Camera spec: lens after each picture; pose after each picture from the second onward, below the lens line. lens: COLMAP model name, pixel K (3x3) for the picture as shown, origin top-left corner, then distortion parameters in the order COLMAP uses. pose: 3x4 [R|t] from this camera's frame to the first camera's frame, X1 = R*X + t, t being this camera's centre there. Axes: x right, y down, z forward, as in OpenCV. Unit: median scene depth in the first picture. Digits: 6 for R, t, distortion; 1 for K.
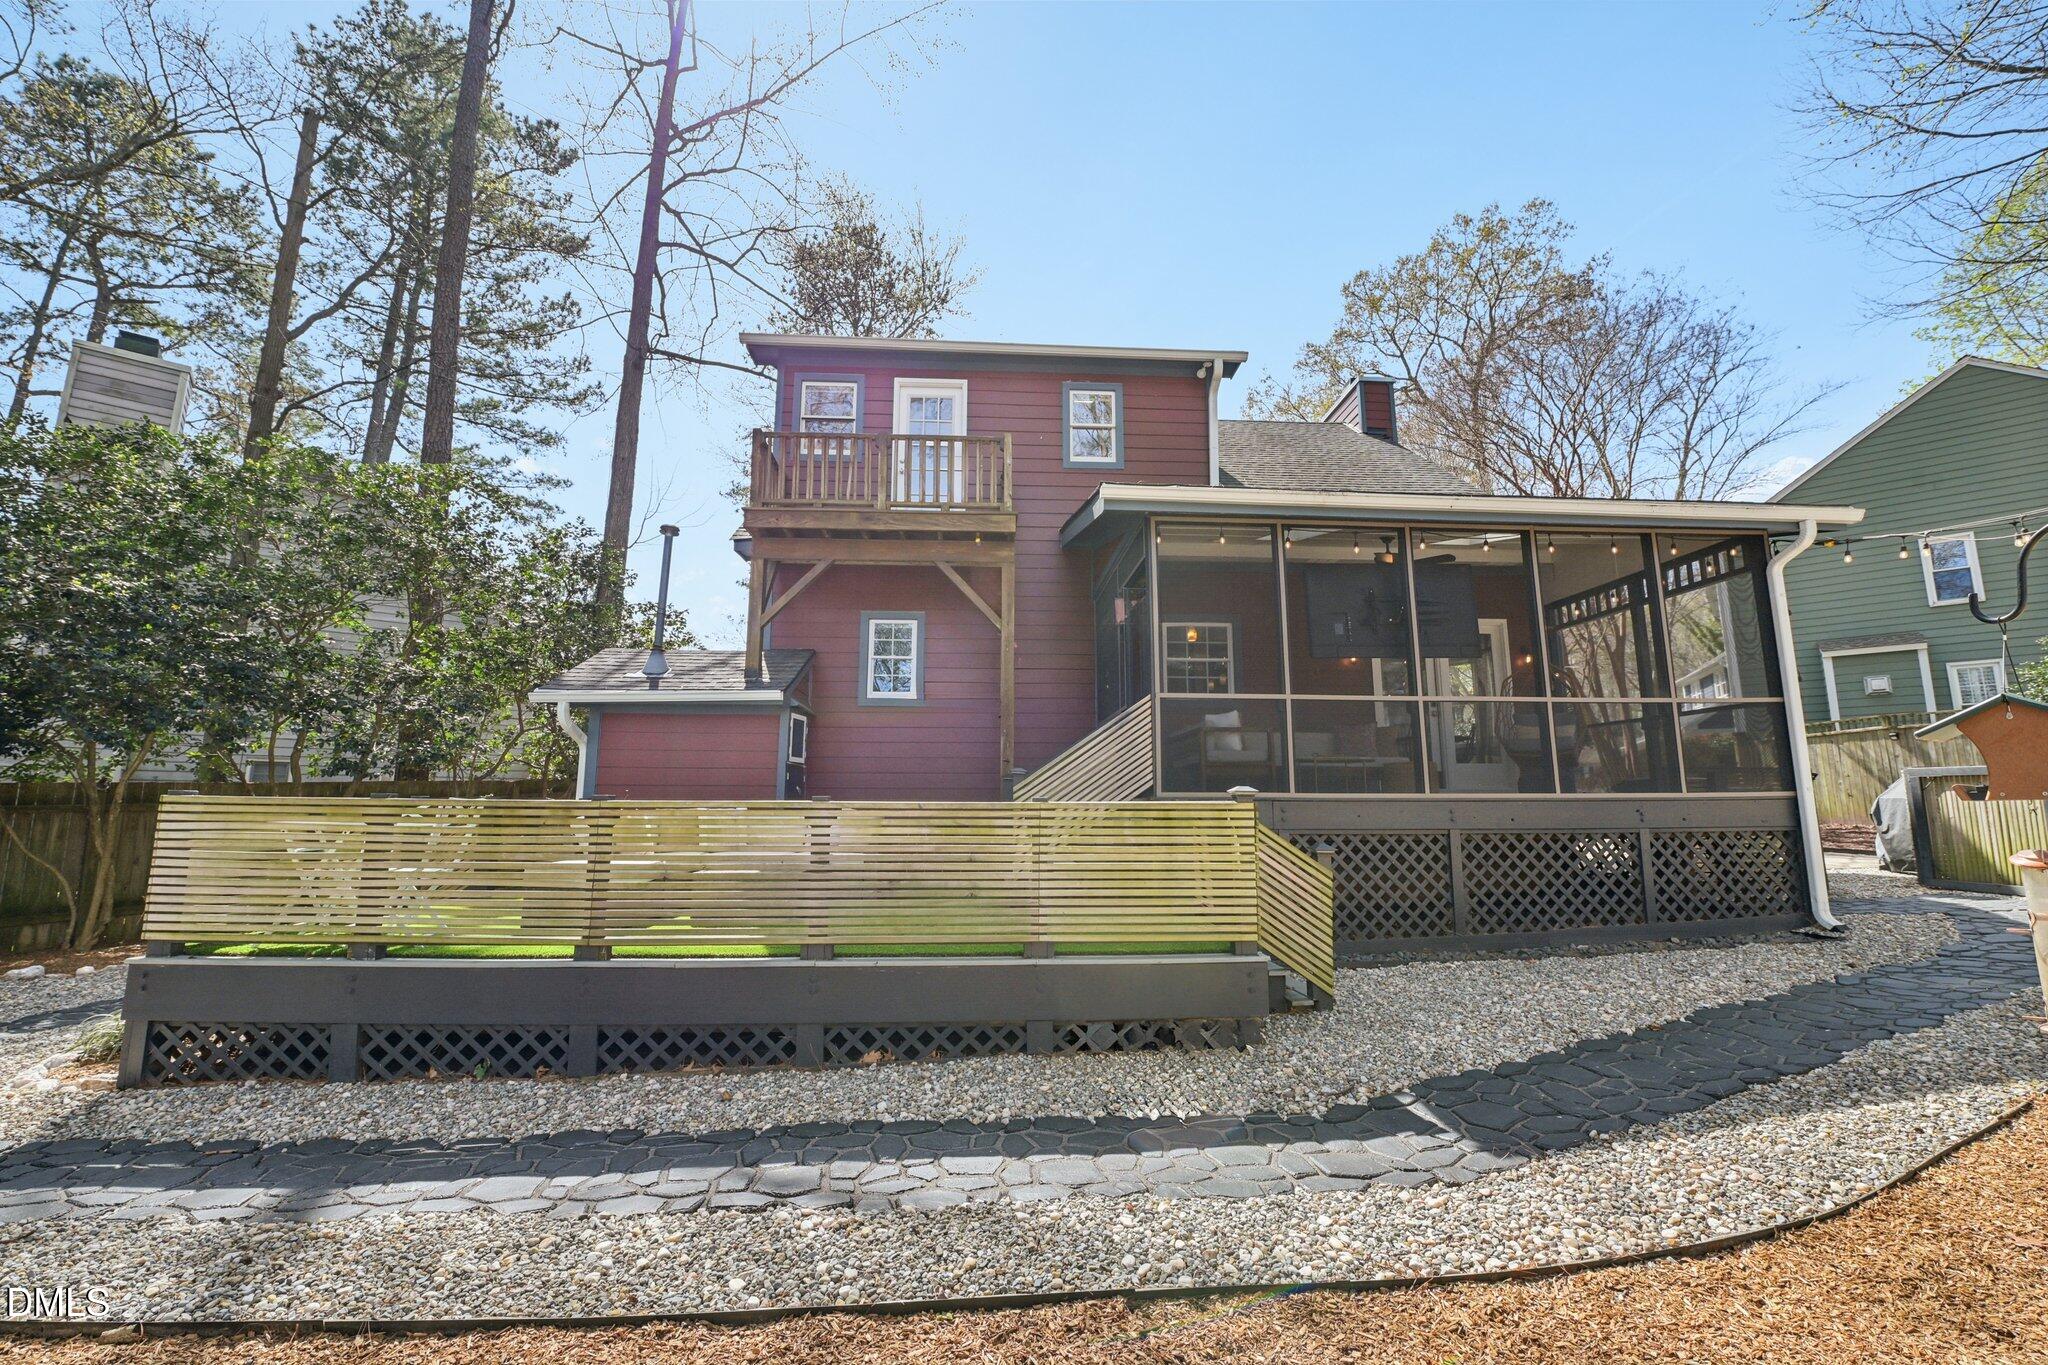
lens RADIAL K [[814.8, 0, 1028.1], [0, 814.8, 677.9], [0, 0, 1]] dist [-0.015103, -0.001189]
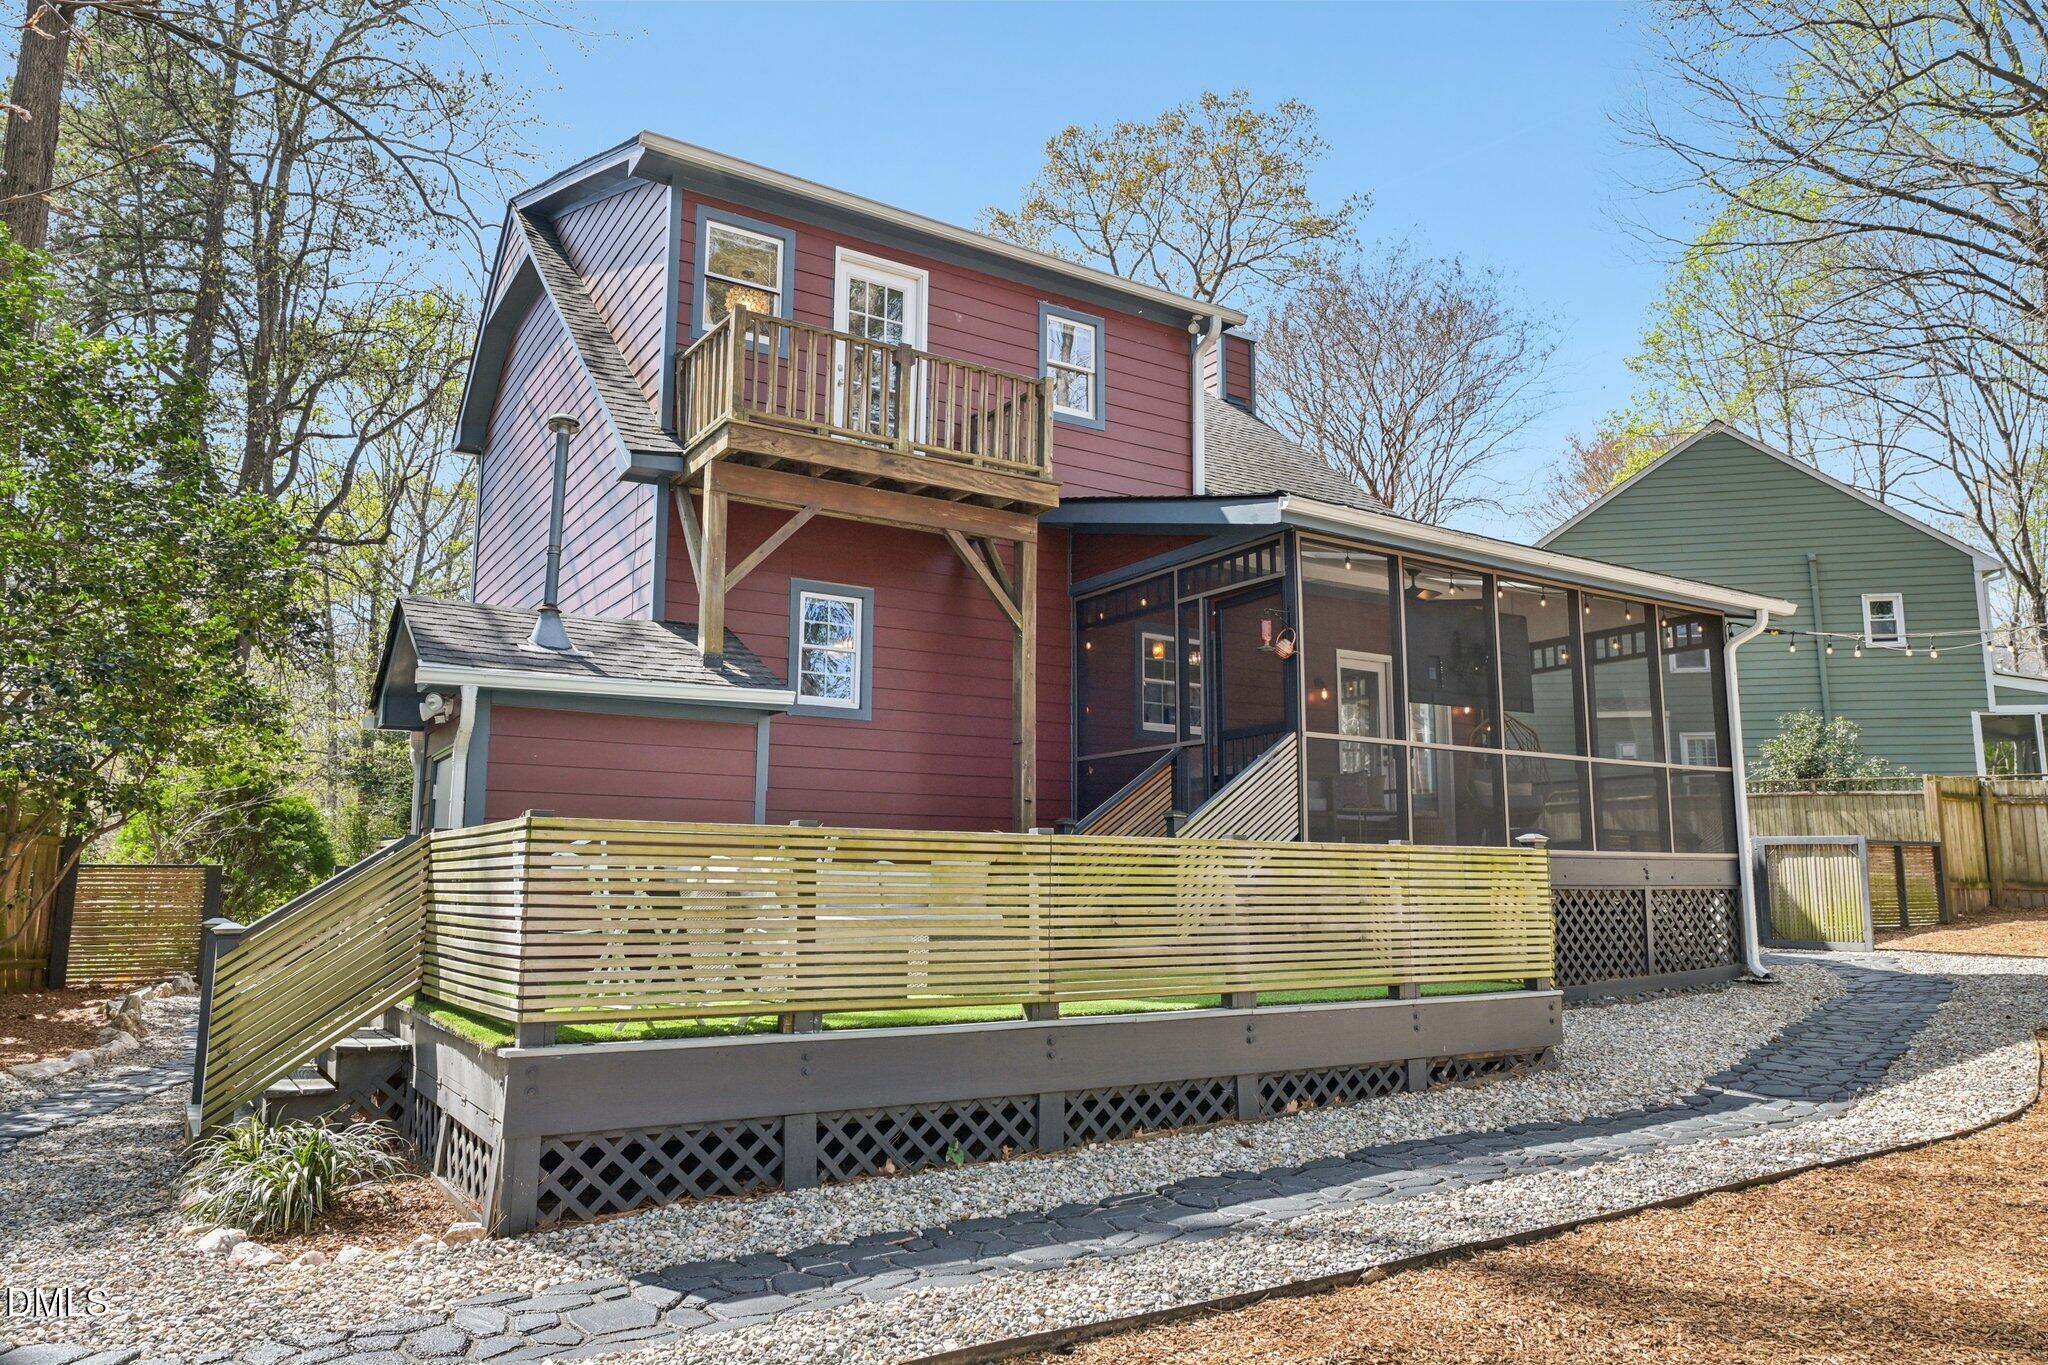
lens RADIAL K [[1356.8, 0, 1021.8], [0, 1356.8, 675.4], [0, 0, 1]] dist [0.002953, -0.000508]
pose [[0.872790, 0.077070, 0.481972, -0.818437], [-0.078798, 0.996751, -0.016693, 0.006624], [-0.481693, -0.023409, 0.876027, -0.153470]]
